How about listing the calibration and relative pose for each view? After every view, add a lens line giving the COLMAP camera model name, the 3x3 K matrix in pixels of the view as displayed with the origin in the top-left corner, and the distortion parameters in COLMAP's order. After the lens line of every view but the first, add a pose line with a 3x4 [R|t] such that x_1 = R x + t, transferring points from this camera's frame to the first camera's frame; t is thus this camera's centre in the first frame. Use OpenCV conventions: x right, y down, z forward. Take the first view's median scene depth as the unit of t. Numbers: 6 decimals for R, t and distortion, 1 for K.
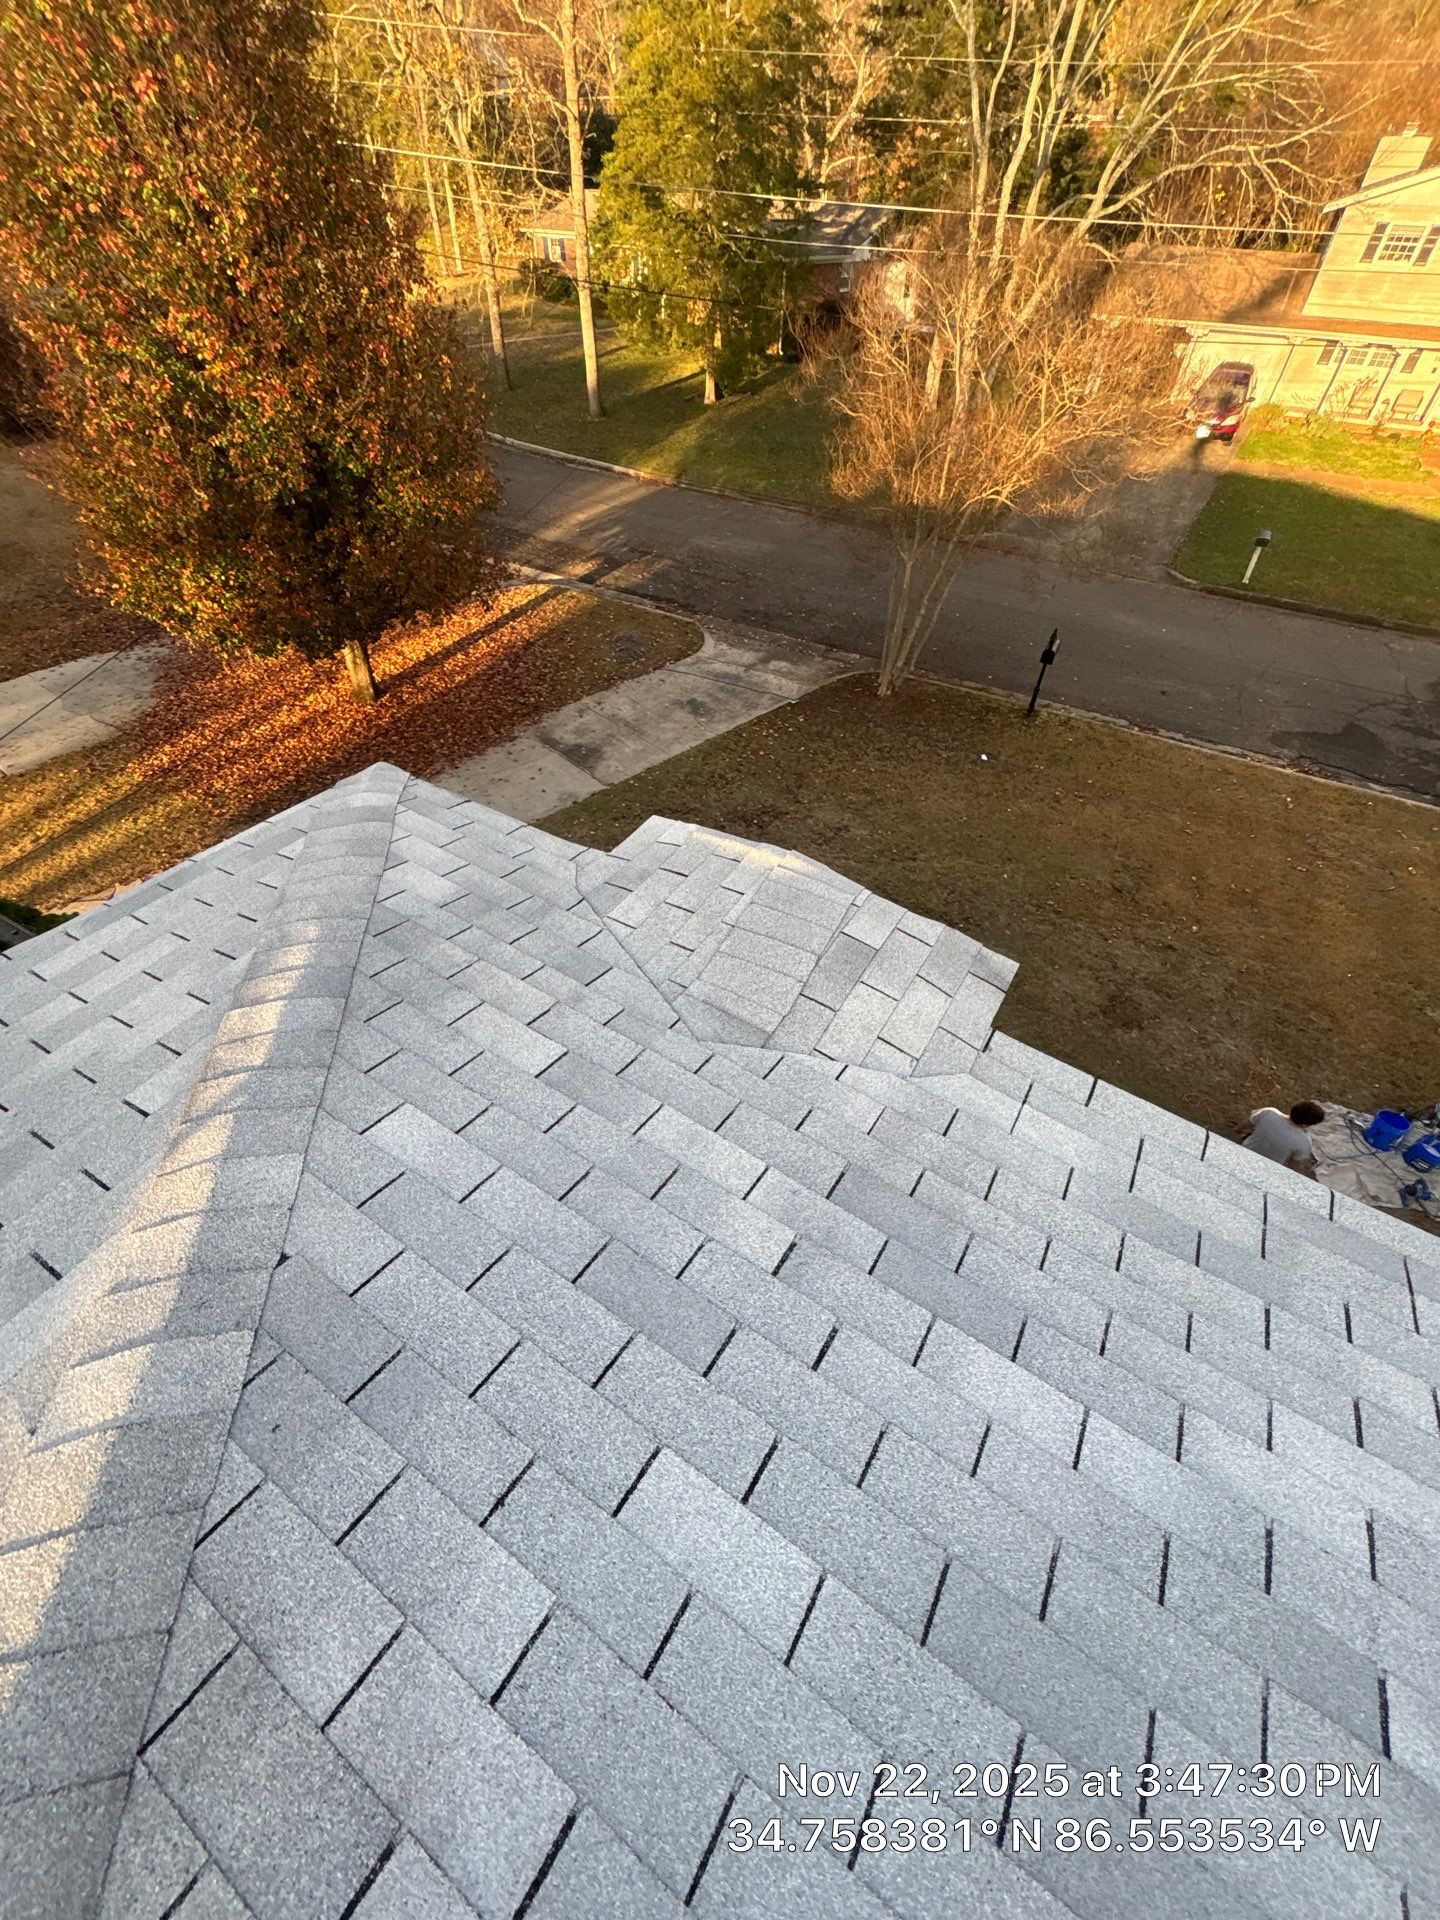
lens RADIAL K [[770.8, 0, 723.5], [0, 770.8, 947.6], [0, 0, 1]] dist [-0.000490, 0.000594]
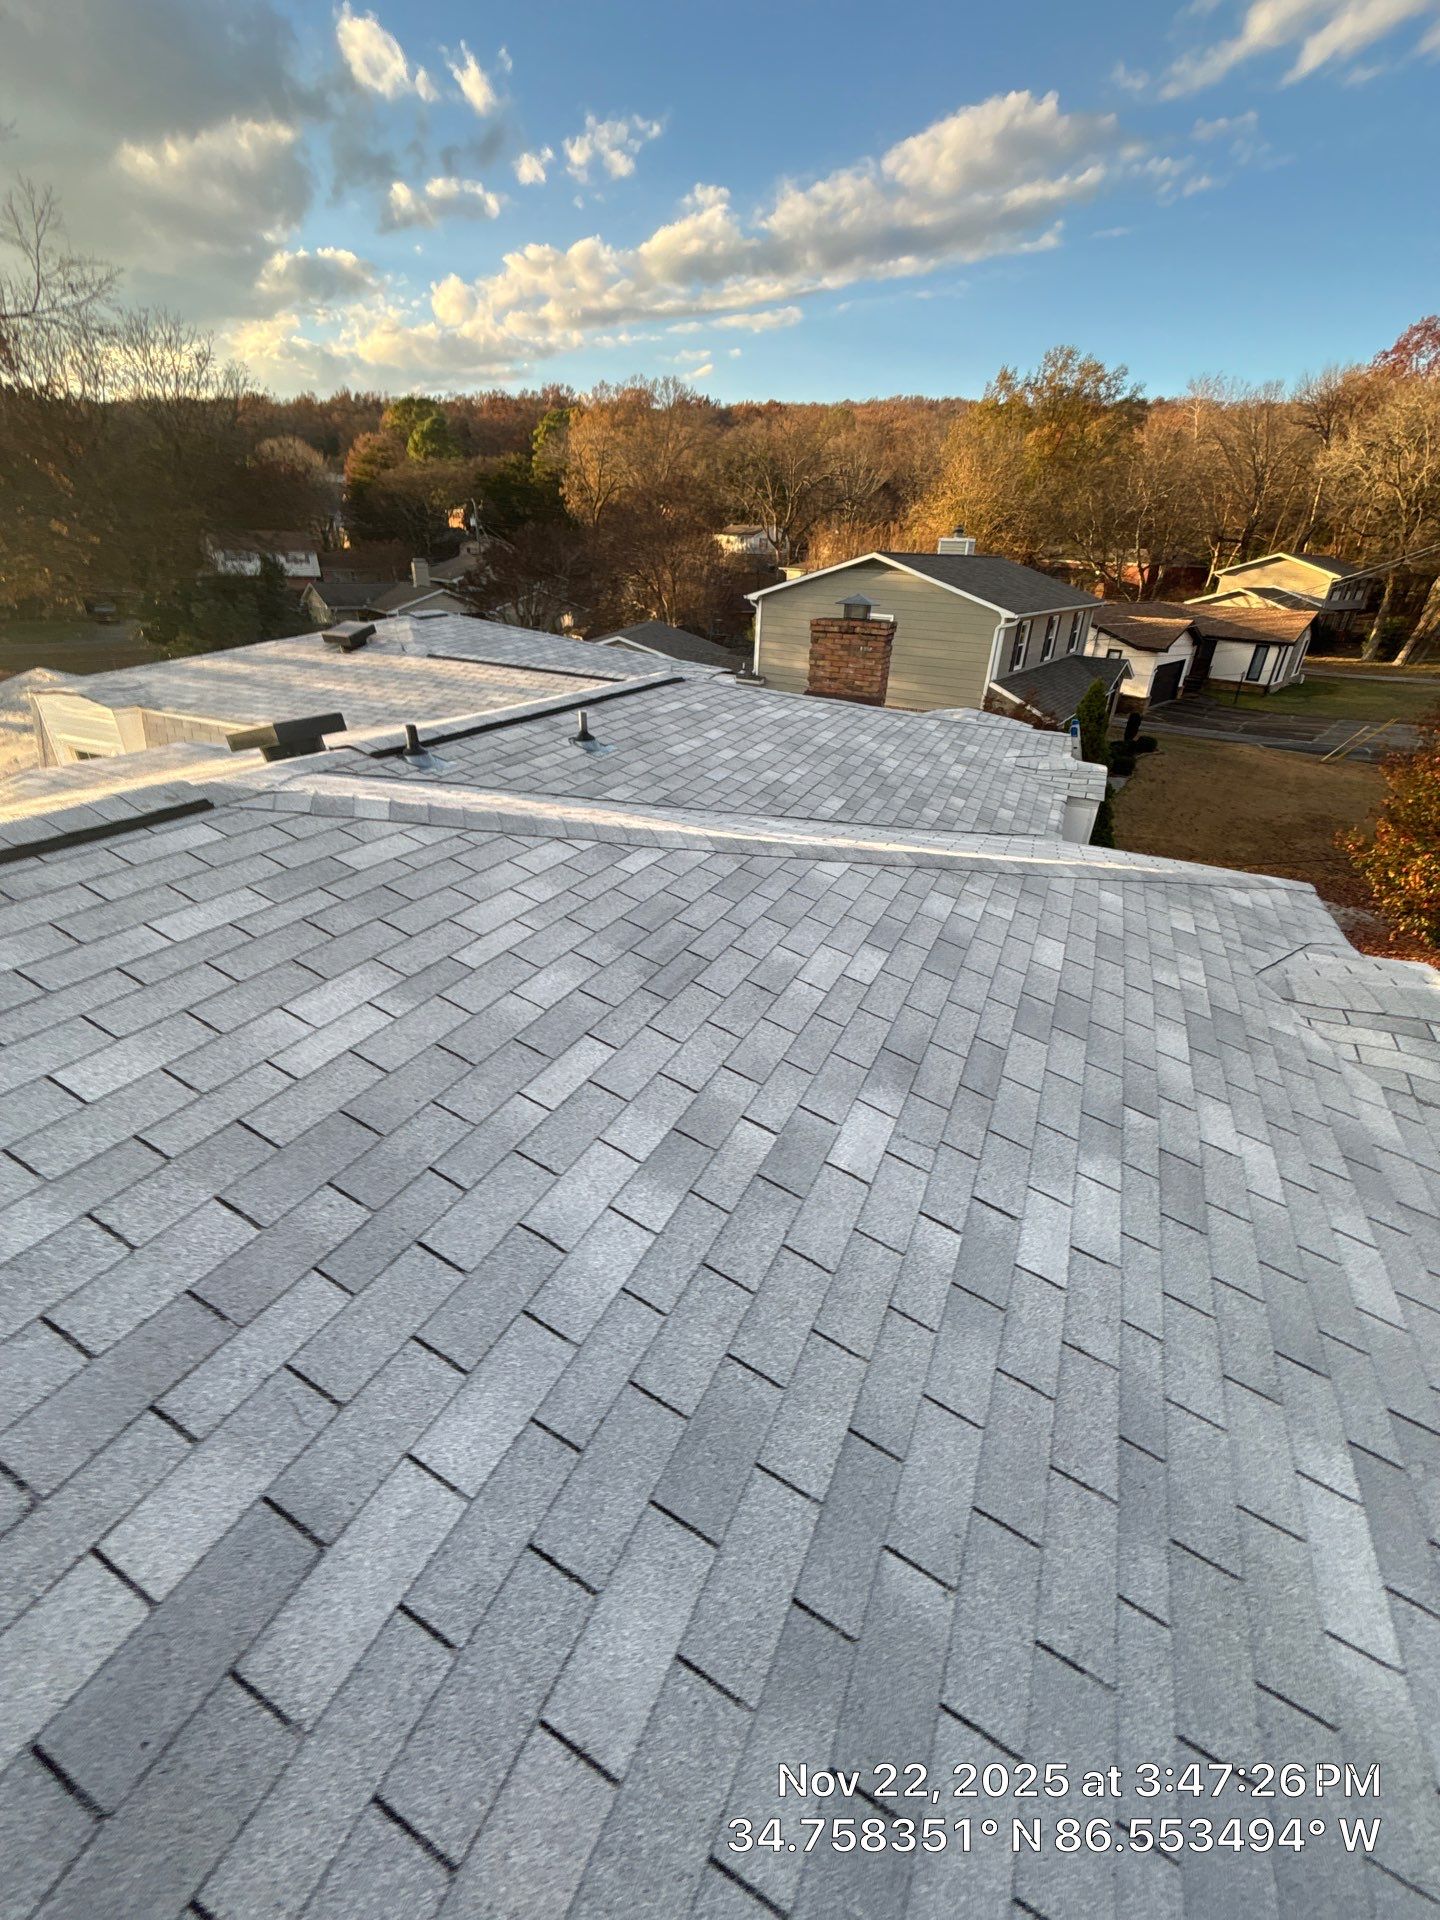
lens RADIAL K [[797.4, 0, 746.4], [0, 797.4, 945.4], [0, 0, 1]] dist [-0.014755, 0.013009]
pose [[0.159971, 0.414870, -0.895708, 0.184786], [-0.710025, 0.678736, 0.187566, 0.075611], [0.685765, 0.605970, 0.403146, -0.073326]]
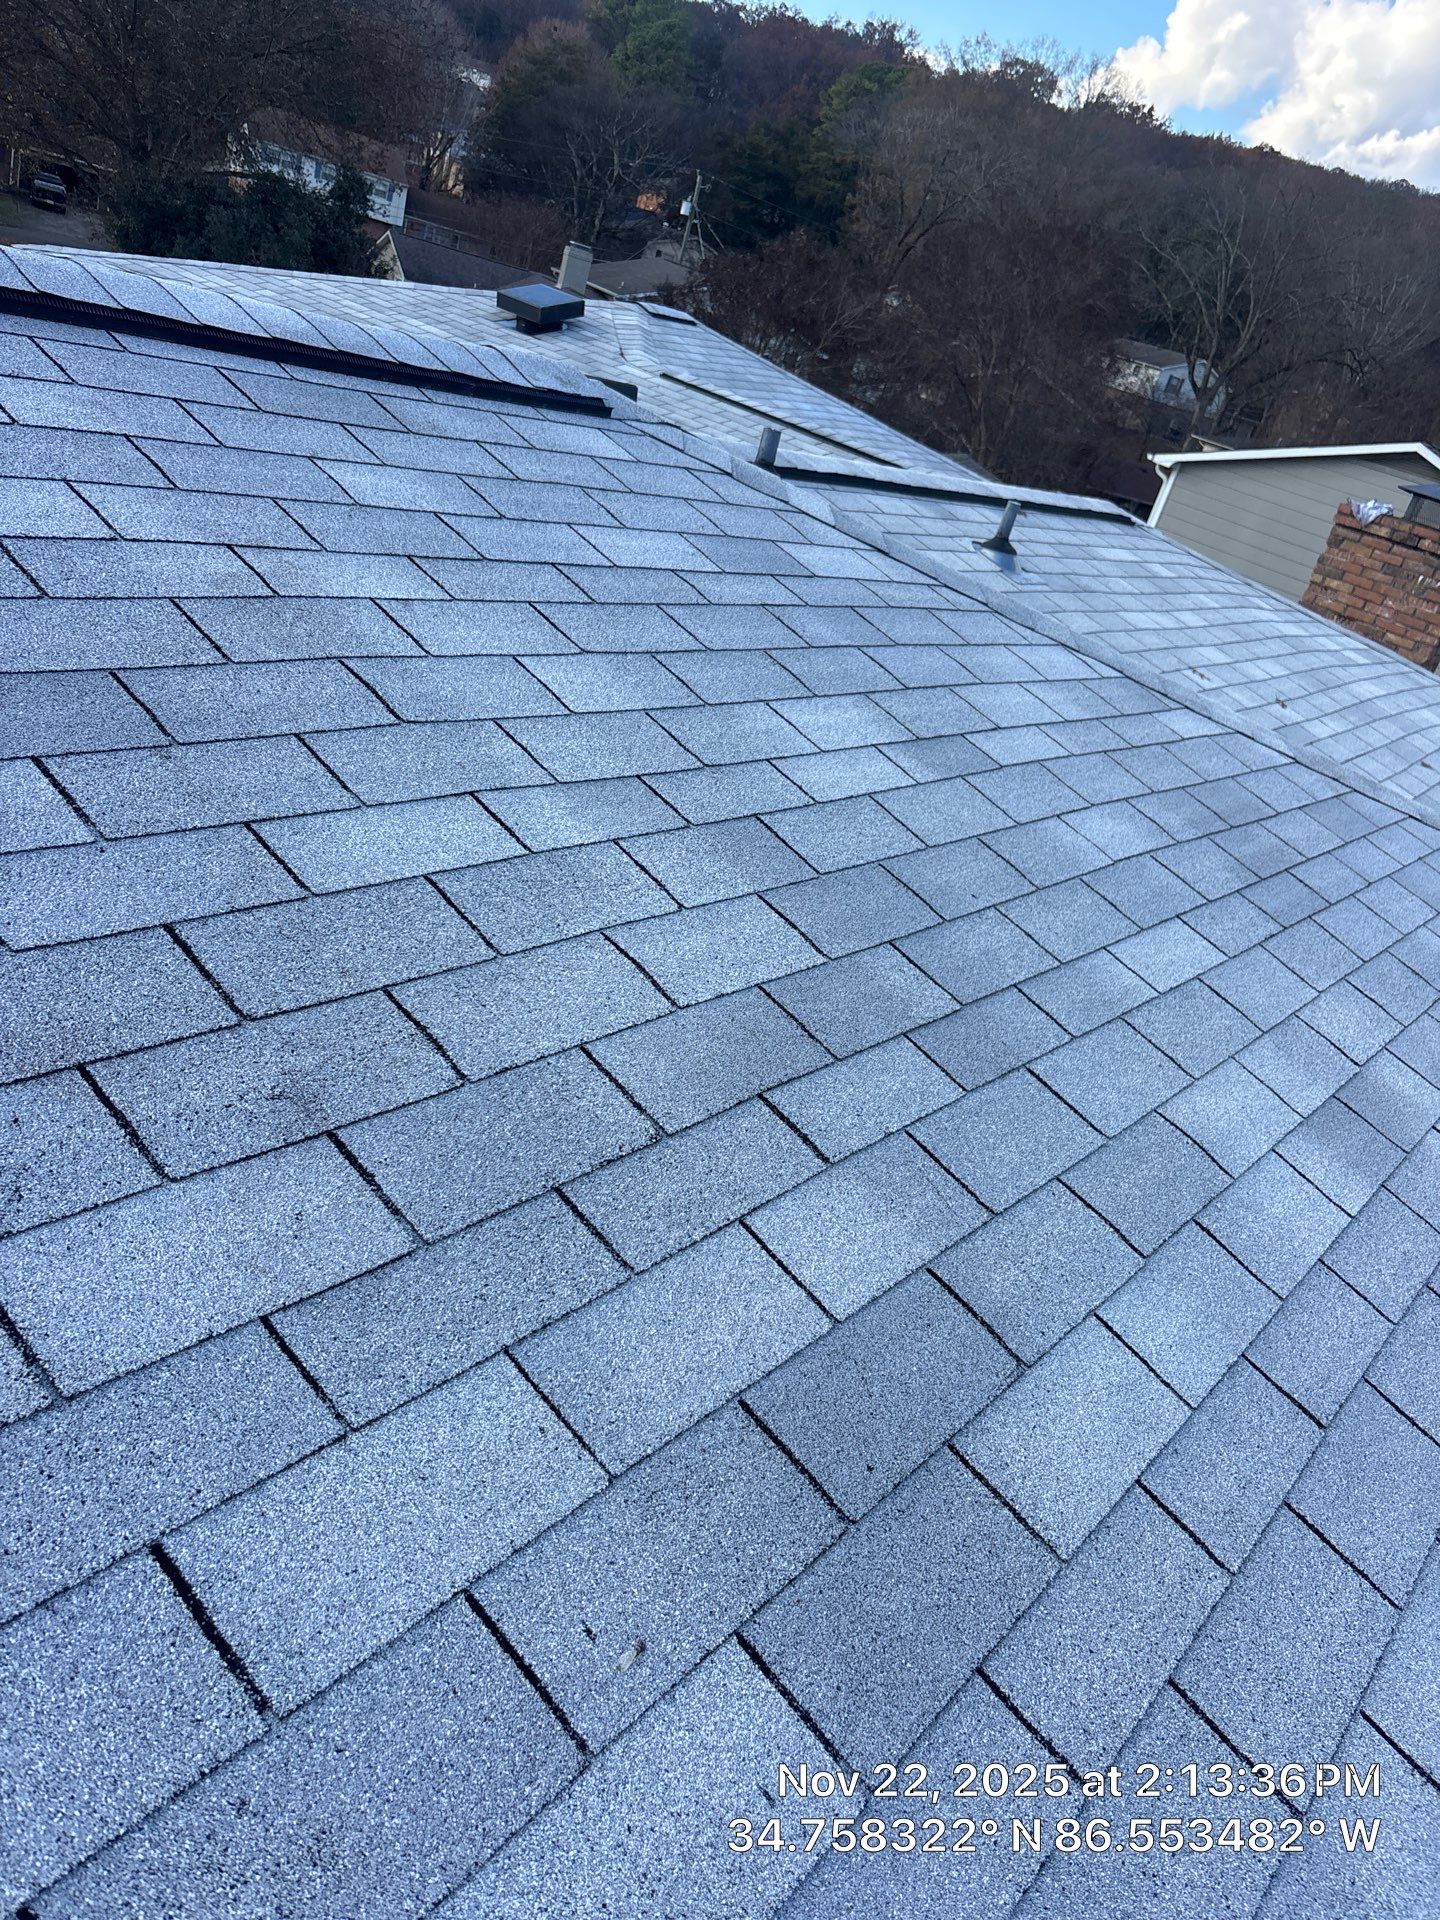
lens RADIAL K [[1475.0, 0, 720.0], [0, 1475.0, 960.0], [0, 0, 1]] dist [0.057161, -0.065354]
pose [[-0.086064, 0.368371, -0.925687, 0.211244], [-0.869099, 0.426502, 0.250526, 0.140805], [0.487093, 0.826075, 0.283444, -0.090979]]
